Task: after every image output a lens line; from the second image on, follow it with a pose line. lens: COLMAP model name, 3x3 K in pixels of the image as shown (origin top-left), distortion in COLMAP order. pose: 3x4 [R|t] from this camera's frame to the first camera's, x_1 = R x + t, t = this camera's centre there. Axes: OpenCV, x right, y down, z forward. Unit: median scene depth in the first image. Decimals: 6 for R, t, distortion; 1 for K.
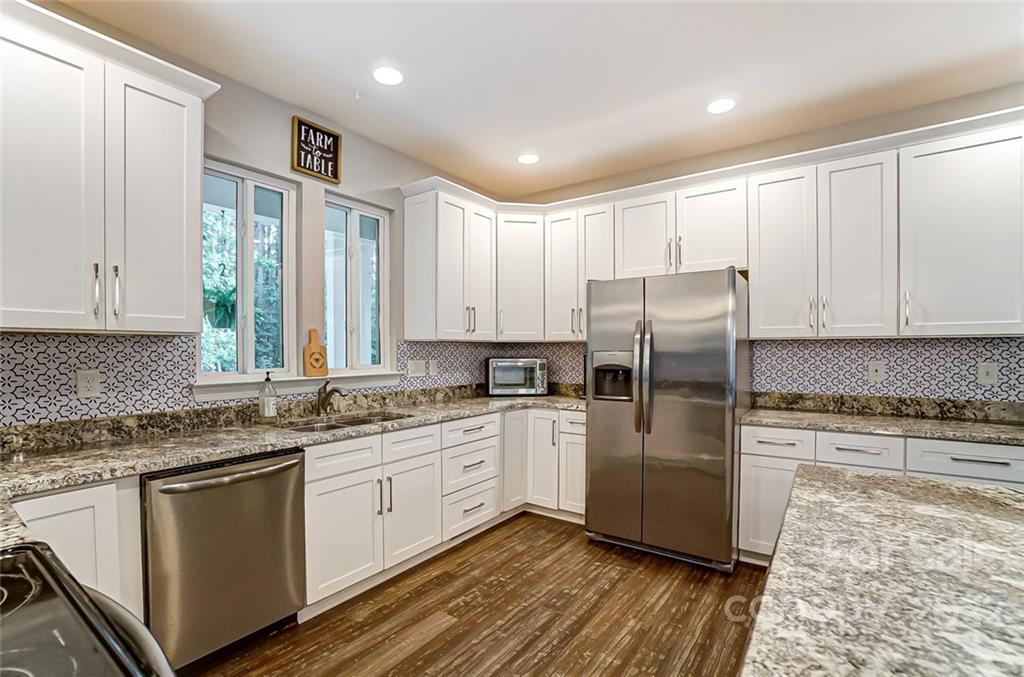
lens RADIAL K [[461.3, 0, 498.6], [0, 461.3, 355.5], [0, 0, 1]] dist [-0.065050, 0.022459]
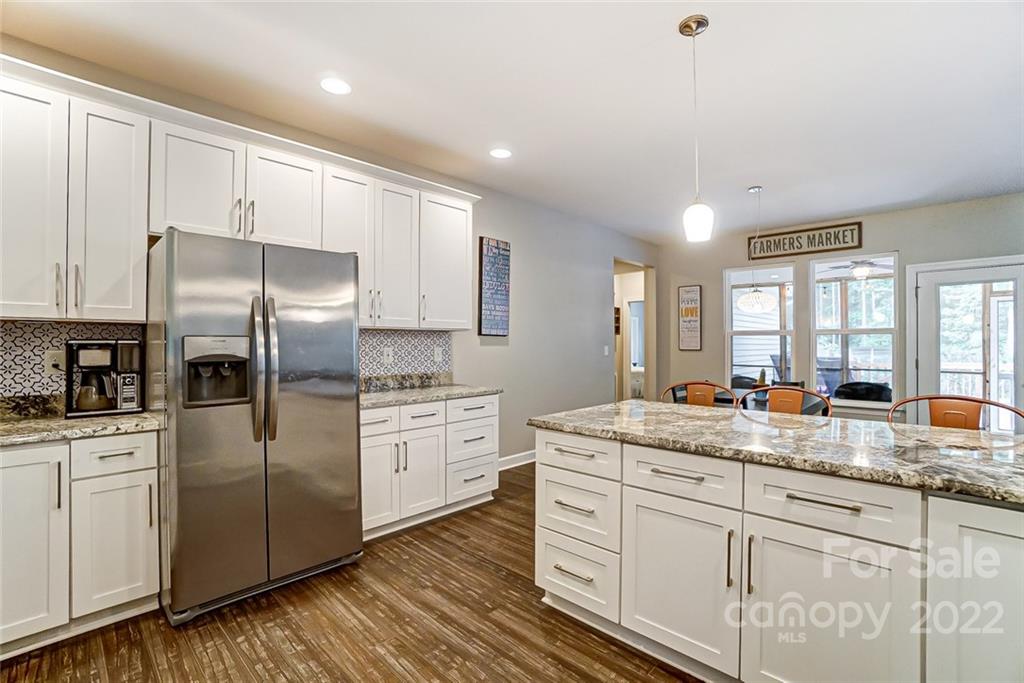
lens RADIAL K [[462.2, 0, 507.1], [0, 462.2, 341.9], [0, 0, 1]] dist [-0.037300, 0.001047]
pose [[0.135298, 0.003921, 0.990797, -0.414774], [0.012340, 0.999908, -0.005642, 0.008008], [-0.990728, 0.012990, 0.135237, 0.491932]]
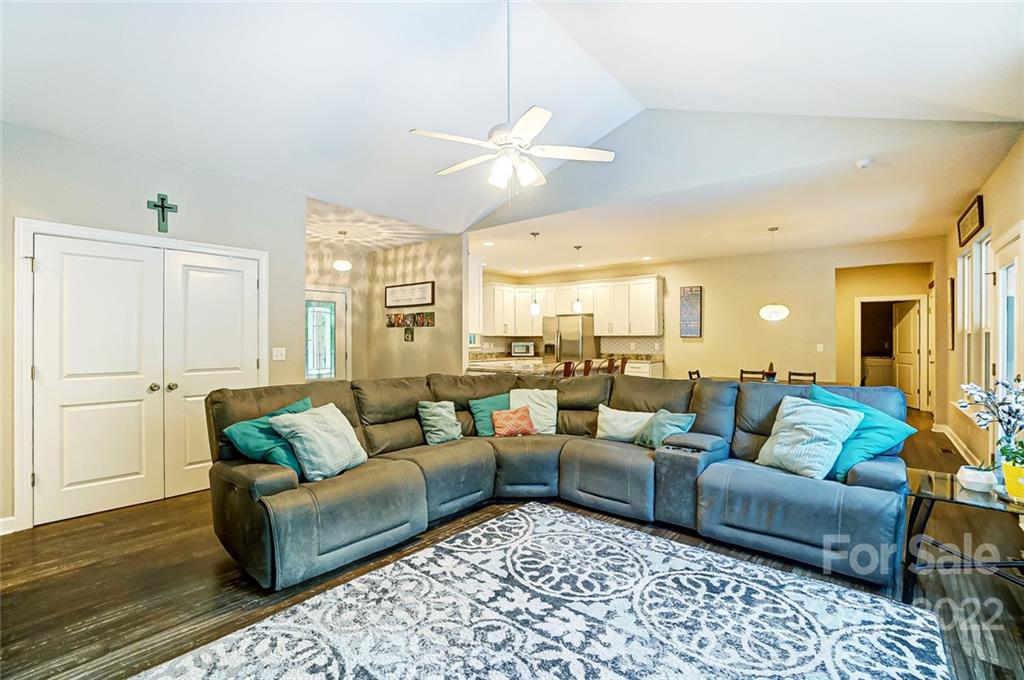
lens RADIAL K [[463.8, 0, 508.0], [0, 463.8, 338.4], [0, 0, 1]] dist [-0.071983, 0.027465]
pose [[0.998757, 0.001358, -0.049831, 0.126036], [-0.002090, 0.999891, -0.014639, 0.031475], [0.049805, 0.014725, 0.998650, -2.383946]]
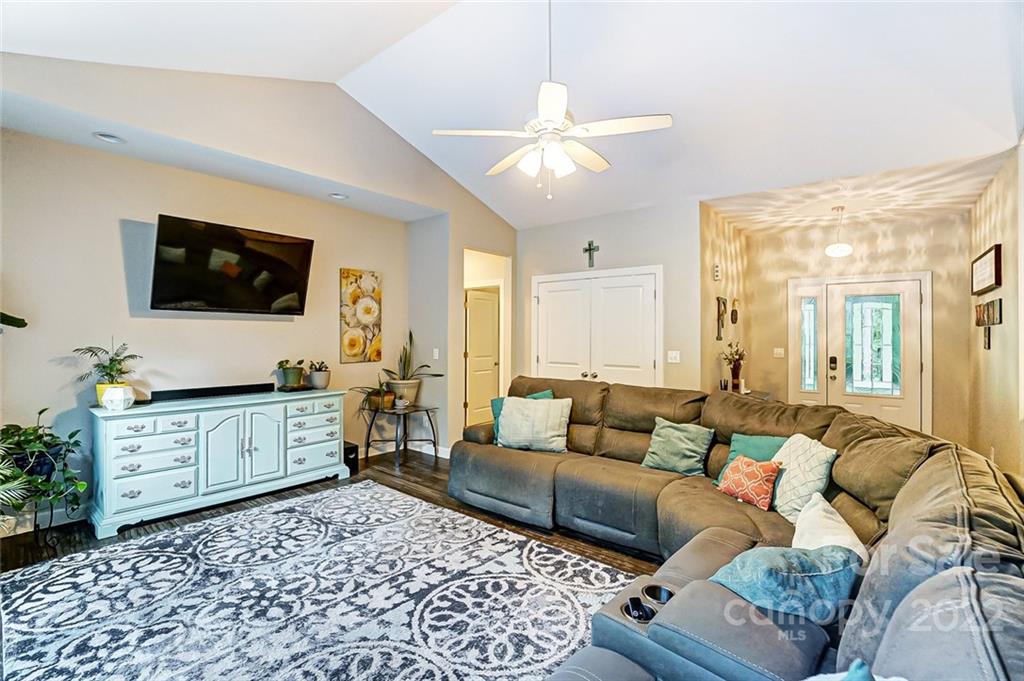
lens RADIAL K [[464.2, 0, 500.0], [0, 464.2, 331.5], [0, 0, 1]] dist [-0.065235, 0.023737]
pose [[-0.066173, -0.008754, -0.997770, 1.018740], [-0.018252, 0.999805, -0.007561, -0.007392], [0.997641, 0.017711, -0.066320, -1.369446]]
